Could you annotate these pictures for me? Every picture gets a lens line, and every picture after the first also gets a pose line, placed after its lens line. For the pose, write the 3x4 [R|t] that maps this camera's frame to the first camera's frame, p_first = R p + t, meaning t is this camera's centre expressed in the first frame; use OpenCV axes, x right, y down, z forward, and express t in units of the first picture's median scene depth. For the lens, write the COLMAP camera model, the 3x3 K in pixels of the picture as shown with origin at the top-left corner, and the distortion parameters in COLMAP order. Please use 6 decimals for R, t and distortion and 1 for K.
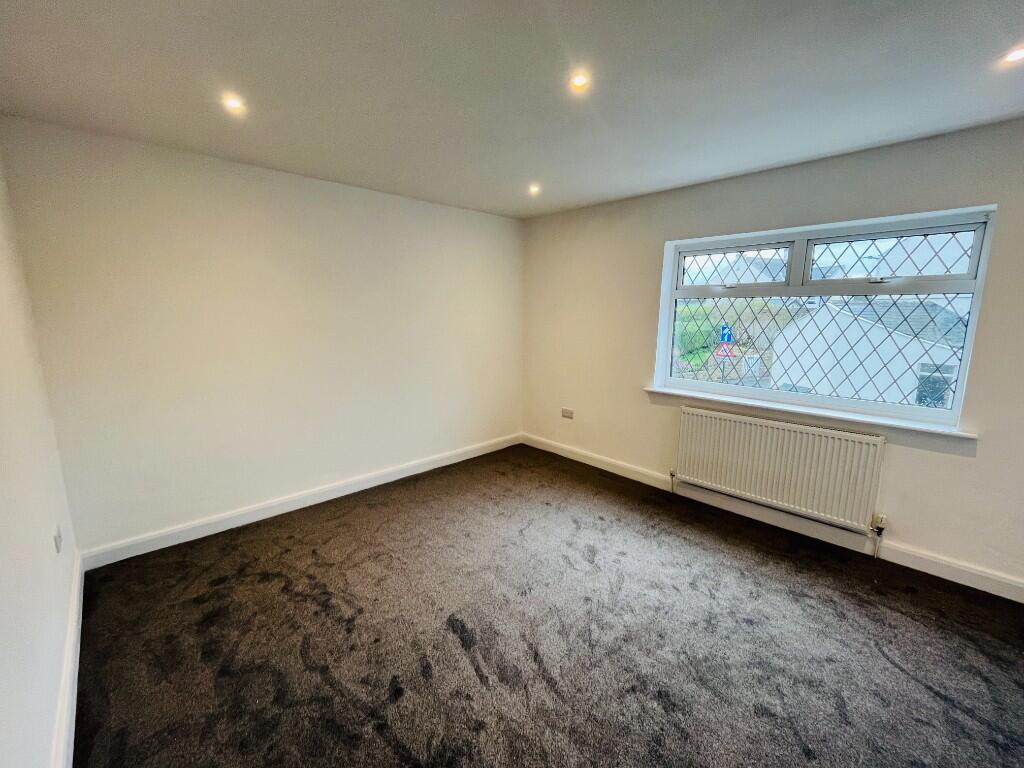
lens RADIAL K [[414.3, 0, 510.0], [0, 414.3, 382.9], [0, 0, 1]] dist [-0.006728, 0.000405]
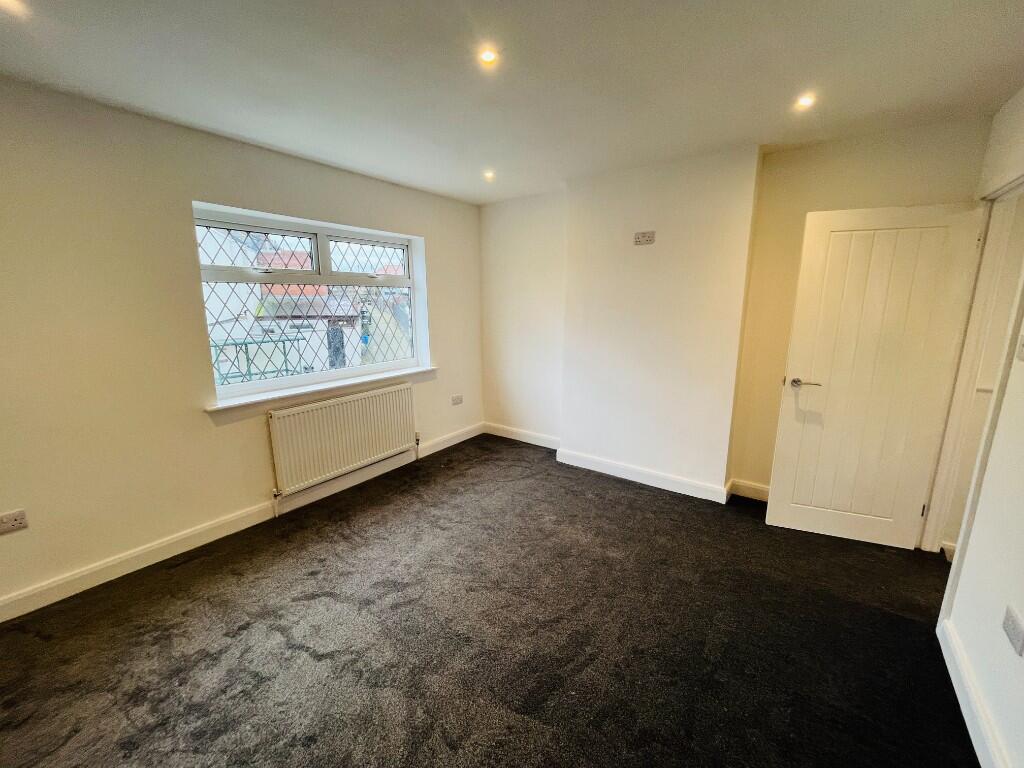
lens RADIAL K [[414.3, 0, 510.0], [0, 414.3, 382.9], [0, 0, 1]] dist [-0.006728, 0.000405]
pose [[-0.168961, -0.201715, 0.964761, -0.590783], [0.164559, 0.959321, 0.229398, -0.144882], [-0.971788, 0.197519, -0.128894, 0.794012]]
